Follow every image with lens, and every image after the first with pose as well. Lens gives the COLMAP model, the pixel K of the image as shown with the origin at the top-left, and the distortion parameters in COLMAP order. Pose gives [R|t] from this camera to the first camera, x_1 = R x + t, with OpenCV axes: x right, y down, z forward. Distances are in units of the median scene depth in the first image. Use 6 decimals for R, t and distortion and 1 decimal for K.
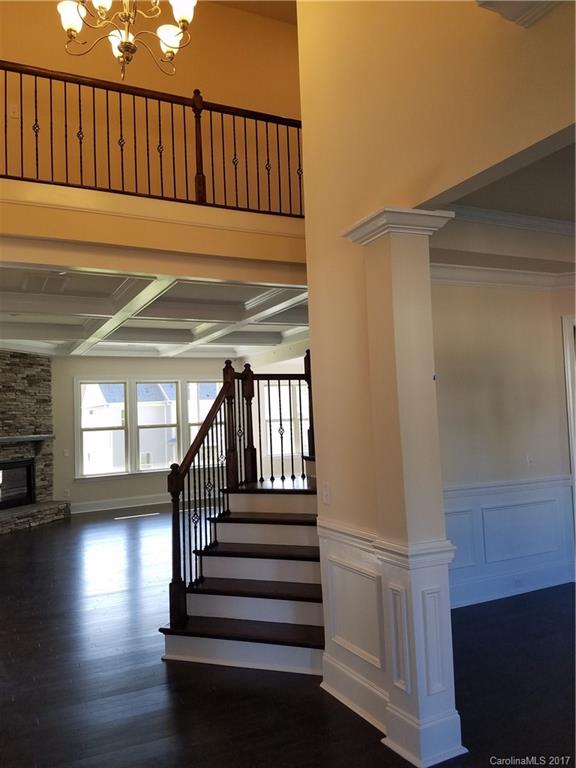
lens RADIAL K [[592.2, 0, 278.2], [0, 592.2, 383.6], [0, 0, 1]] dist [0.276210, -0.584664]
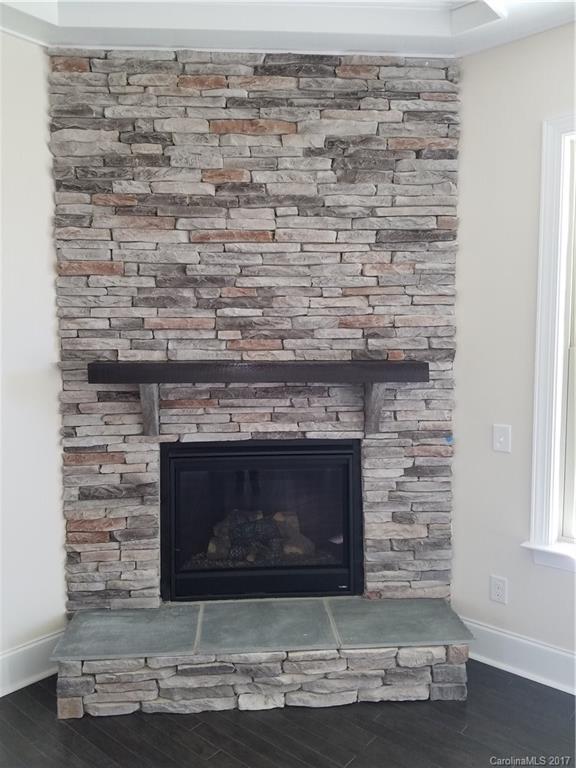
lens RADIAL K [[592.2, 0, 278.2], [0, 592.2, 383.6], [0, 0, 1]] dist [0.276210, -0.584664]
pose [[0.379990, 0.113923, -0.917948, -0.159419], [0.046112, 0.988820, 0.141807, 0.053588], [0.923841, -0.096214, 0.370488, 0.863154]]
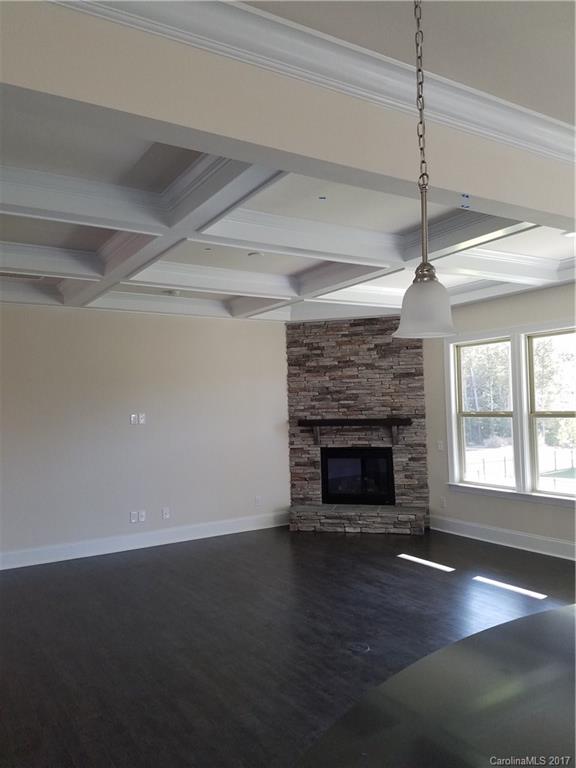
lens RADIAL K [[592.2, 0, 278.2], [0, 592.2, 383.6], [0, 0, 1]] dist [0.276210, -0.584664]
pose [[0.081580, -0.007601, -0.996638, 0.365081], [0.081661, 0.996660, -0.000916, 0.027519], [0.993316, -0.081311, 0.081928, 0.797184]]
